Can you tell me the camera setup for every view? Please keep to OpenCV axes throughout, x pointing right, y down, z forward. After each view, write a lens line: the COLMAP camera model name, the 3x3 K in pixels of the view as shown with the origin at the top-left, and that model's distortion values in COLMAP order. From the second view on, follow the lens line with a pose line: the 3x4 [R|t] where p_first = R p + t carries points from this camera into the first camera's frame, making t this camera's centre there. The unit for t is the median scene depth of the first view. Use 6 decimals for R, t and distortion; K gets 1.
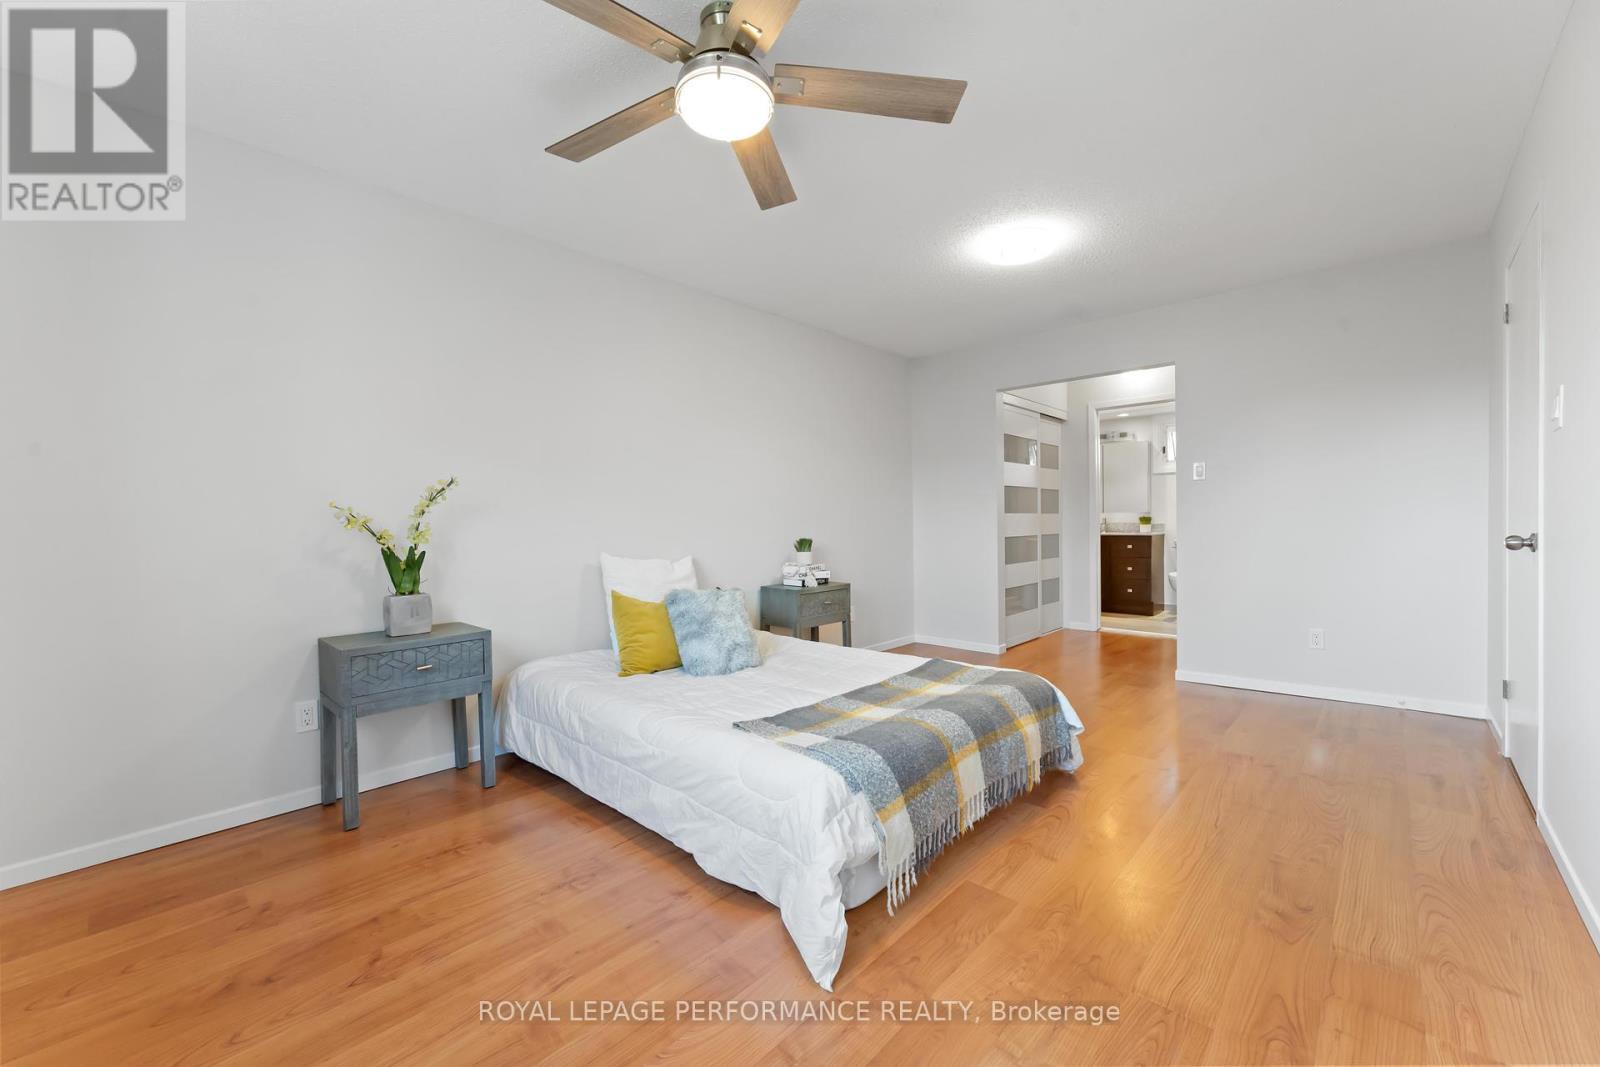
lens RADIAL K [[650.7, 0, 794.7], [0, 650.7, 526.7], [0, 0, 1]] dist [0.000640, 0.000386]
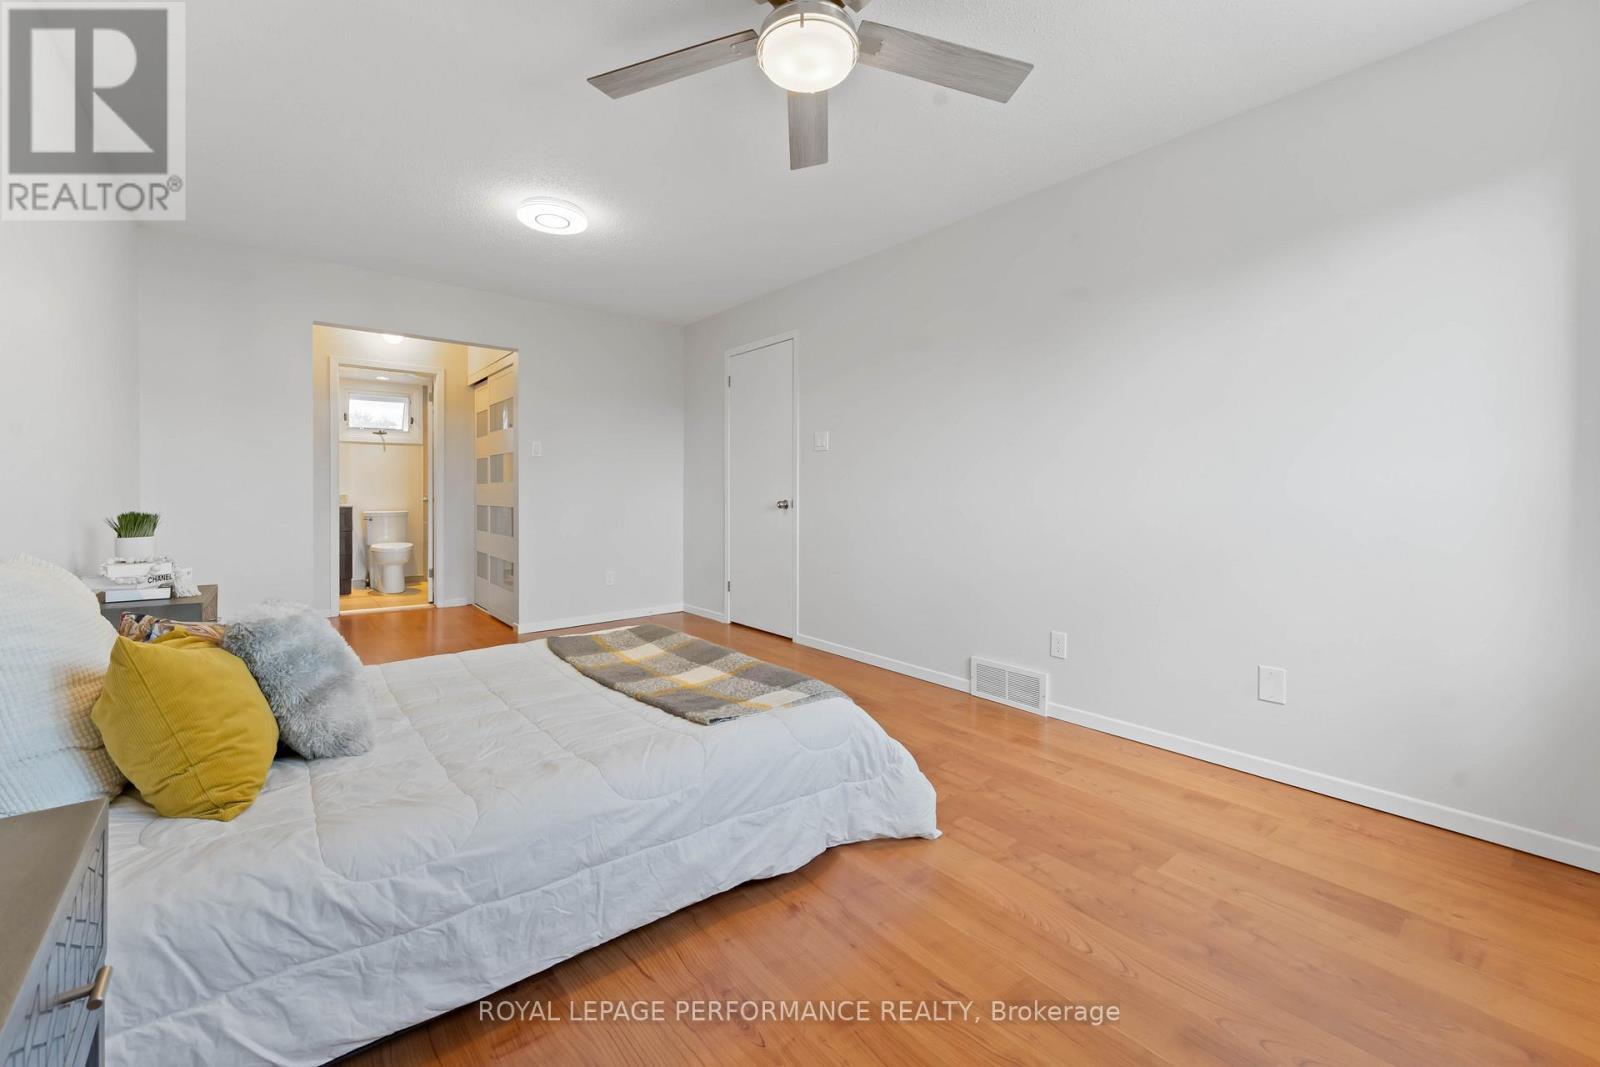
lens RADIAL K [[650.7, 0, 794.8], [0, 650.7, 518.9], [0, 0, 1]] dist [0.000640, 0.000386]
pose [[0.127374, -0.021241, 0.991627, -0.863874], [0.003177, 0.999774, 0.021007, 0.026932], [-0.991850, 0.000475, 0.127413, 0.756849]]
